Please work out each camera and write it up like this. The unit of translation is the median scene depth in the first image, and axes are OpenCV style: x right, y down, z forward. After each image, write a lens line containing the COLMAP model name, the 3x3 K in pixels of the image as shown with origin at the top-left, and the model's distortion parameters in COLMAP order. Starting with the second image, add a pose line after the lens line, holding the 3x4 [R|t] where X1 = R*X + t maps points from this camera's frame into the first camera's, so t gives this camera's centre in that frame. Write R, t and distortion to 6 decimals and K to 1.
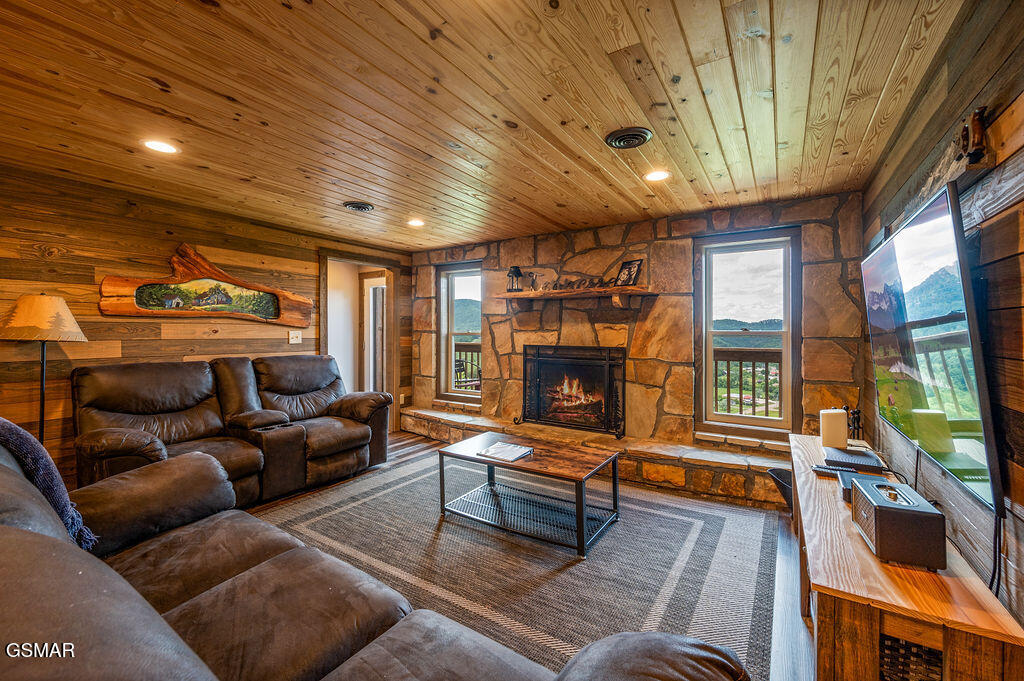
lens RADIAL K [[418.7, 0, 504.8], [0, 418.7, 330.0], [0, 0, 1]] dist [0.001067, -0.000934]
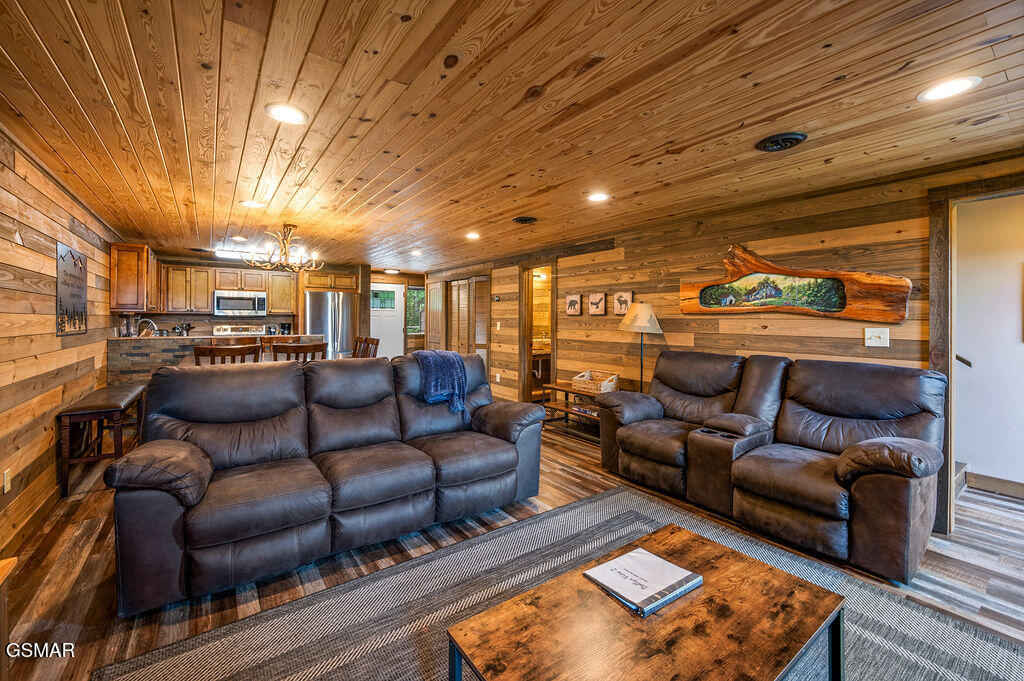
lens RADIAL K [[418.7, 0, 518.1], [0, 418.7, 321.9], [0, 0, 1]] dist [0.001067, -0.000934]
pose [[-0.347126, 0.000637, -0.937818, 0.403320], [-0.002649, 0.999995, 0.001660, -0.008452], [0.937815, 0.003061, -0.347122, 0.808842]]
